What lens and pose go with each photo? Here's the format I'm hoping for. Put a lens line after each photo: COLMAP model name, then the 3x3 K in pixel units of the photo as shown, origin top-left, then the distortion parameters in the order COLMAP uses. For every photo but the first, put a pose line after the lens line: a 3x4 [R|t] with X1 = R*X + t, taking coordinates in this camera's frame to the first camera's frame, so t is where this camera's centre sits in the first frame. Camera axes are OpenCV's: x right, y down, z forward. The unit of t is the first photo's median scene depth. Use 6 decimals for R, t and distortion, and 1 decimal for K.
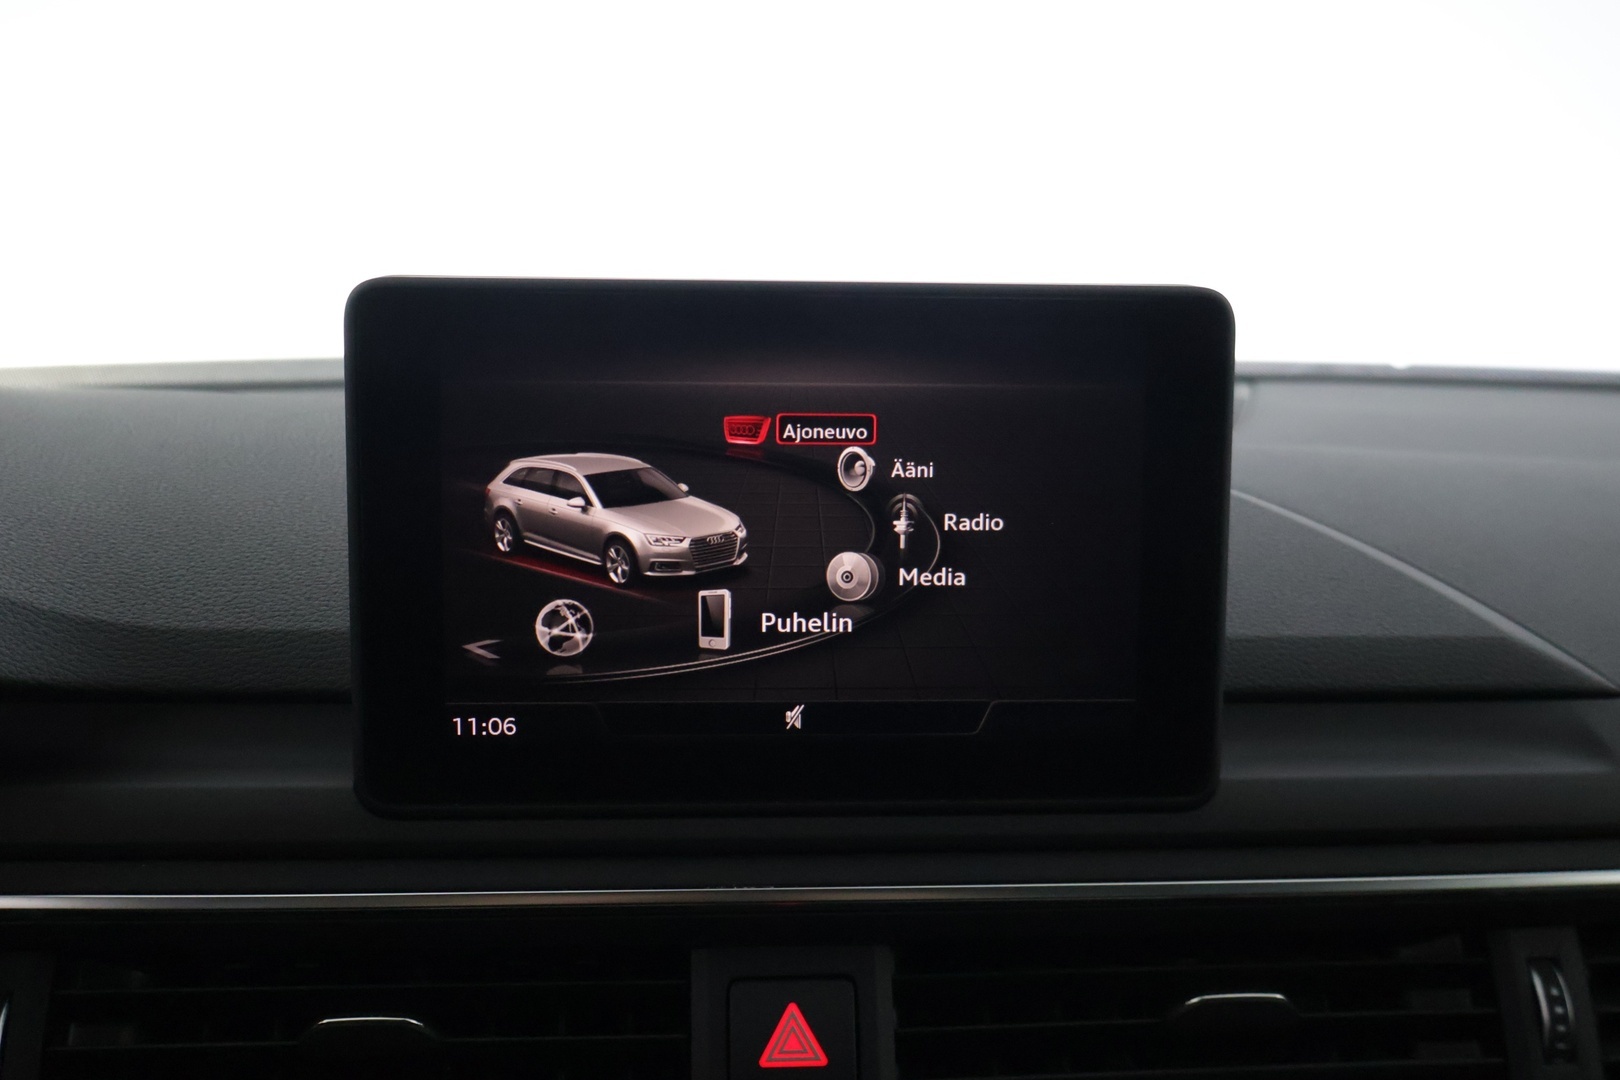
lens RADIAL K [[1658.7, 0, 802.1], [0, 1658.7, 522.1], [0, 0, 1]] dist [-0.014899, 0.018707]
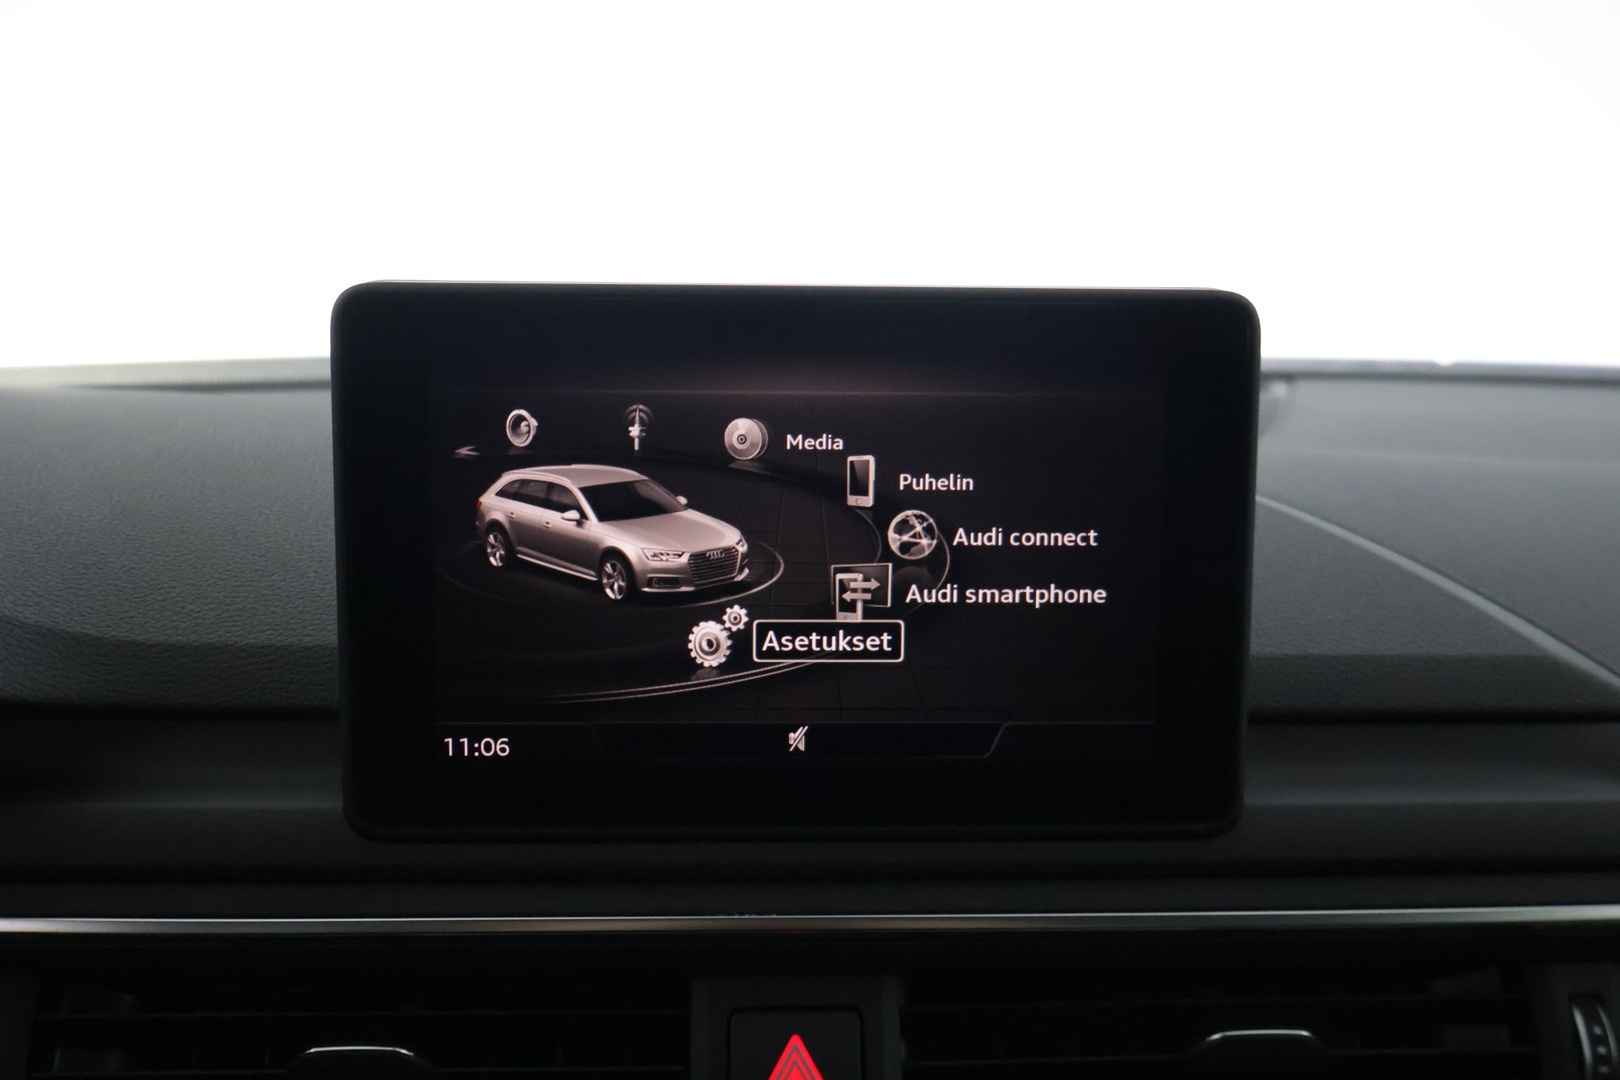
lens RADIAL K [[1658.7, 0, 802.1], [0, 1658.7, 522.1], [0, 0, 1]] dist [-0.014899, 0.018707]
pose [[0.999613, 0.001976, -0.027766, 0.024587], [-0.001771, 0.999971, 0.007438, -0.015407], [0.027780, -0.007386, 0.999587, 0.040169]]
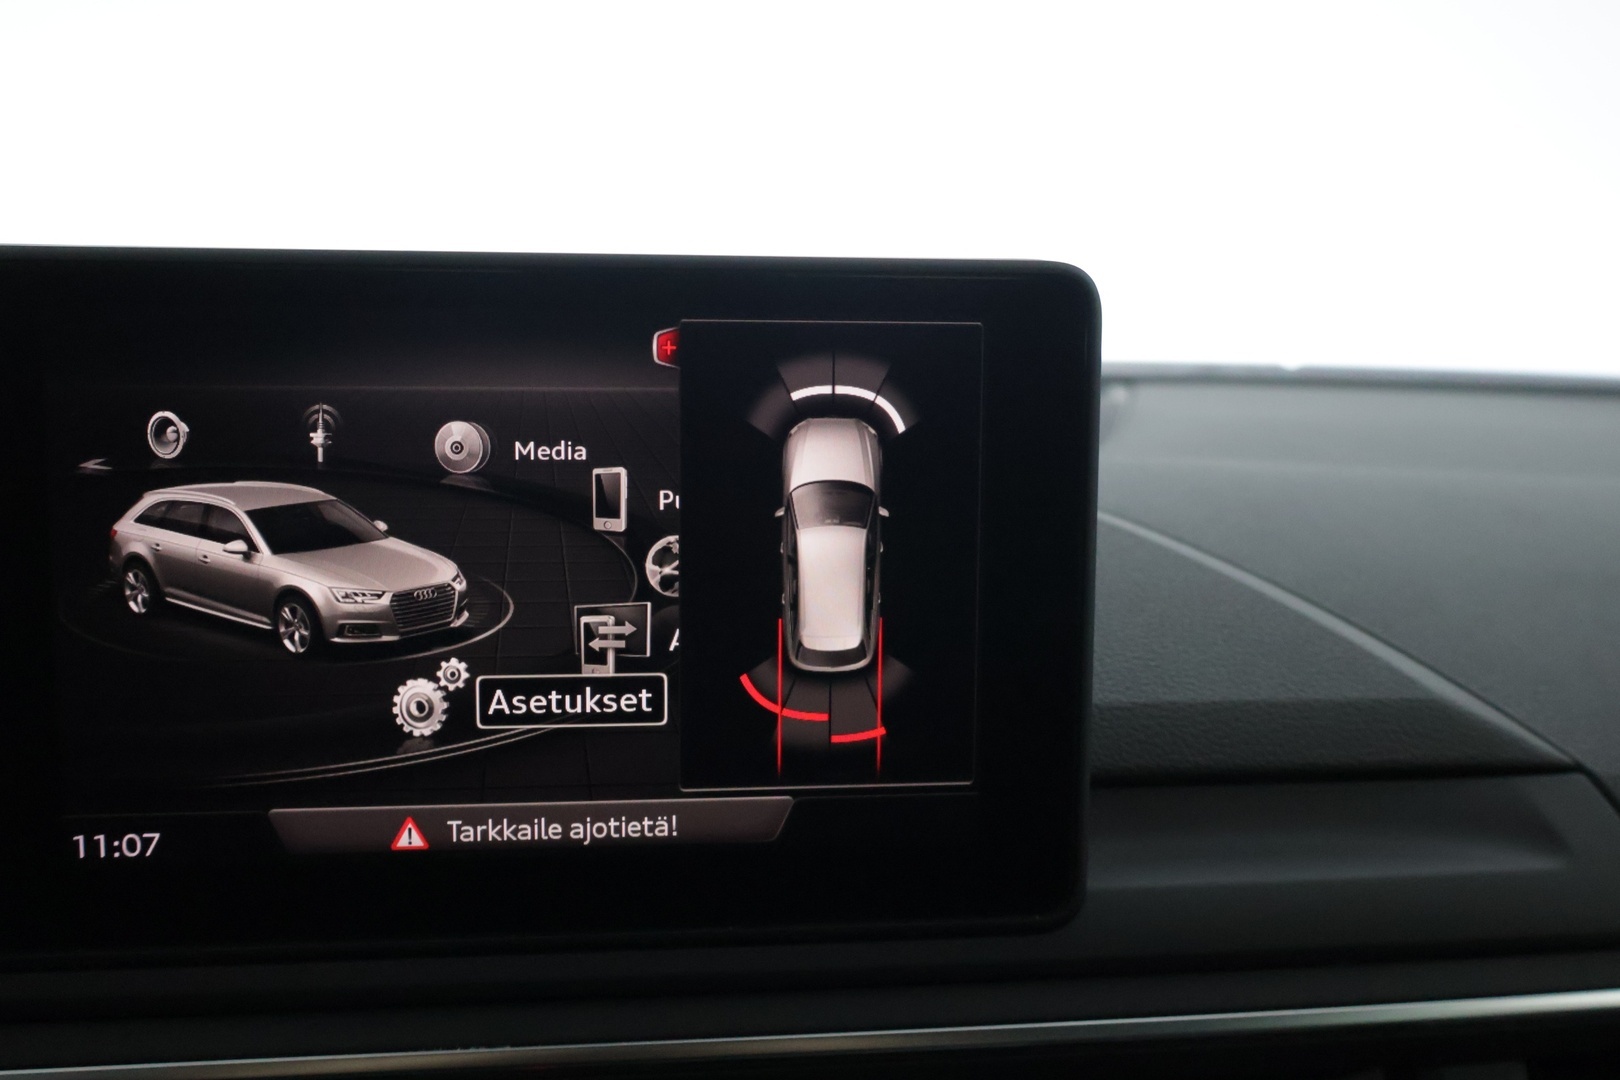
lens RADIAL K [[1658.7, 0, 802.1], [0, 1658.7, 522.1], [0, 0, 1]] dist [-0.014899, 0.018707]
pose [[0.997907, -0.007284, 0.064253, 0.070926], [0.007384, 0.999972, -0.001328, -0.020021], [-0.064242, 0.001799, 0.997933, 0.232596]]
